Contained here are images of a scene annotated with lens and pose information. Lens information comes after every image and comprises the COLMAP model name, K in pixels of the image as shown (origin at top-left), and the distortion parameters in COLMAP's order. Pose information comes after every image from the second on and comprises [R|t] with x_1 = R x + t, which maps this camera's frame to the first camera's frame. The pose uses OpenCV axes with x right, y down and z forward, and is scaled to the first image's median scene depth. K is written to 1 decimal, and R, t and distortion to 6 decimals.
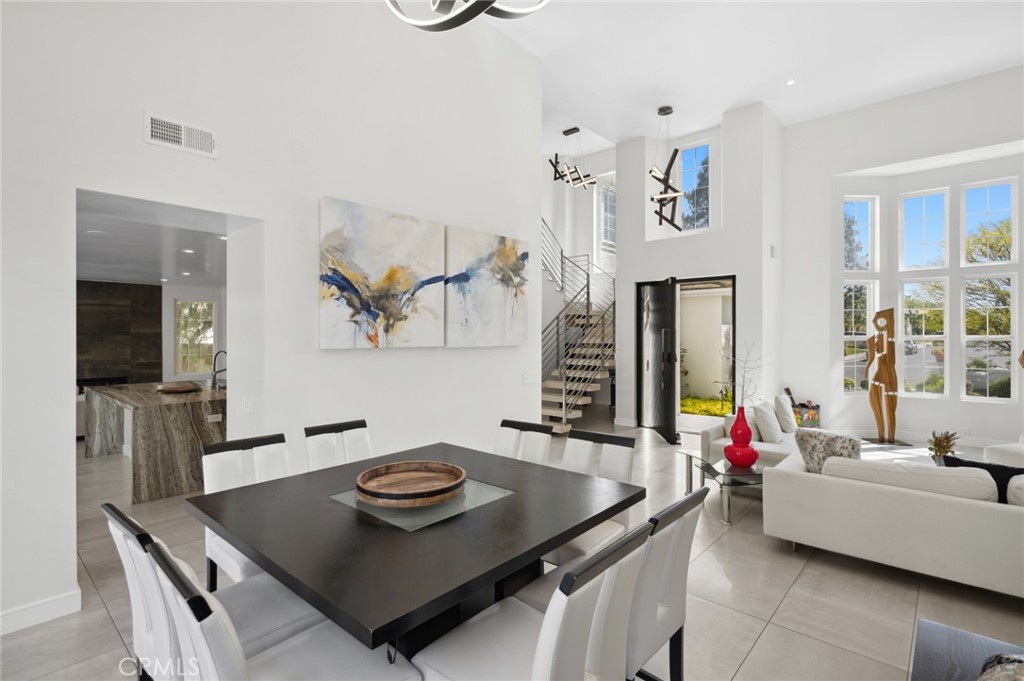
lens RADIAL K [[481.7, 0, 514.6], [0, 481.7, 342.0], [0, 0, 1]] dist [0.002950, -0.000009]
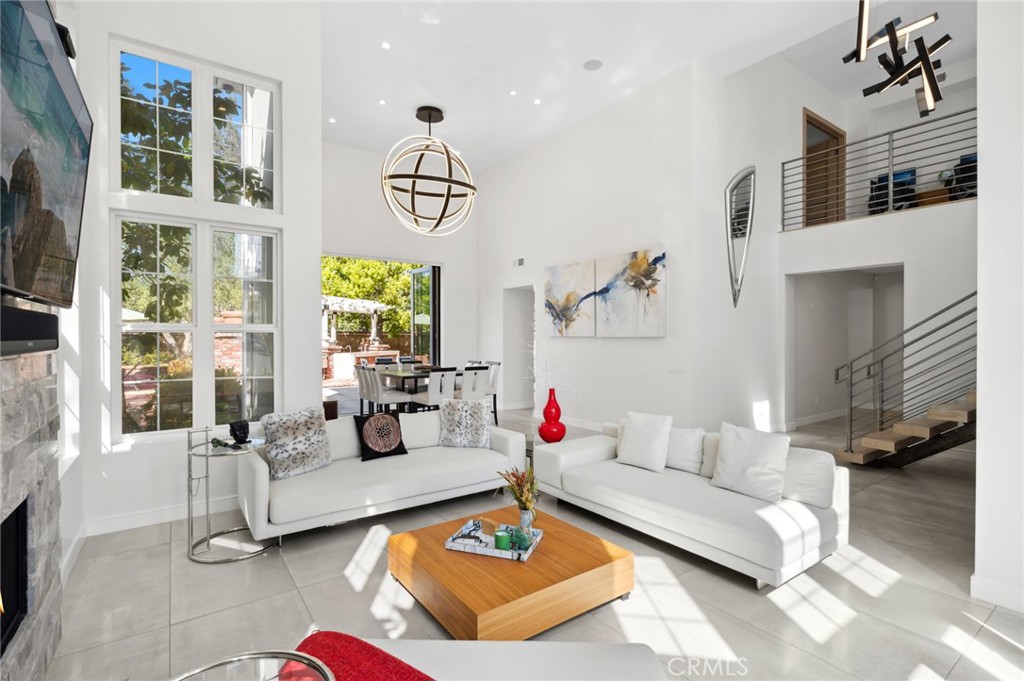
lens RADIAL K [[481.7, 0, 514.6], [0, 481.7, 342.0], [0, 0, 1]] dist [0.002950, -0.000009]
pose [[-0.215424, 0.010636, -0.976463, 0.951155], [-0.013974, 0.999805, 0.013974, 0.006017], [0.976421, 0.016655, -0.215233, 0.706781]]
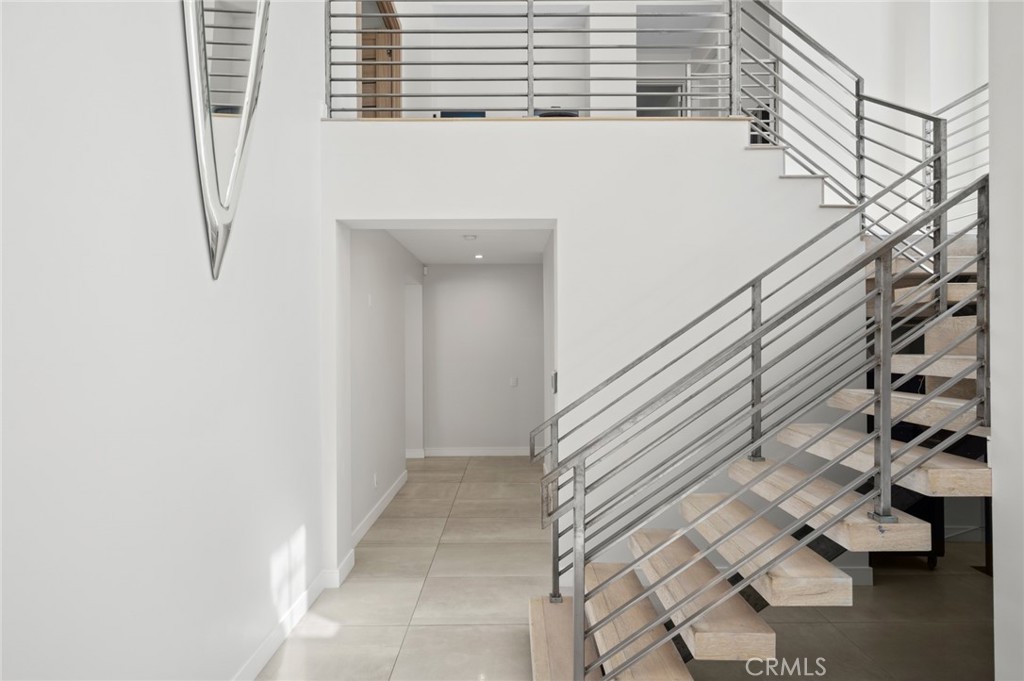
lens RADIAL K [[519.2, 0, 513.7], [0, 519.2, 348.3], [0, 0, 1]] dist [0.006031, 0.000696]
pose [[0.676761, 0.000484, -0.736202, 0.283019], [-0.003781, 0.999989, -0.002818, -0.012727], [0.736193, 0.004691, 0.676756, 0.841994]]
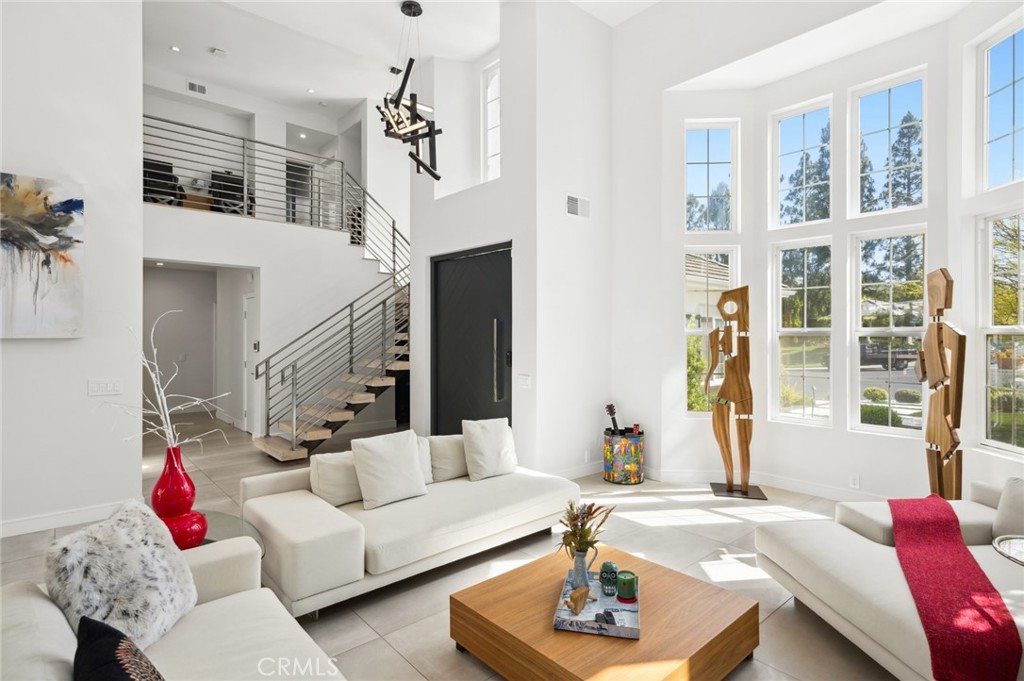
lens RADIAL K [[506.9, 0, 512.0], [0, 506.9, 340.5], [0, 0, 1]] dist [-0.000838, -0.000850]
pose [[0.993092, 0.004982, -0.117231, 0.551332], [-0.005403, 0.999980, -0.003272, 0.007358], [0.117213, 0.003883, 0.993099, 0.284579]]
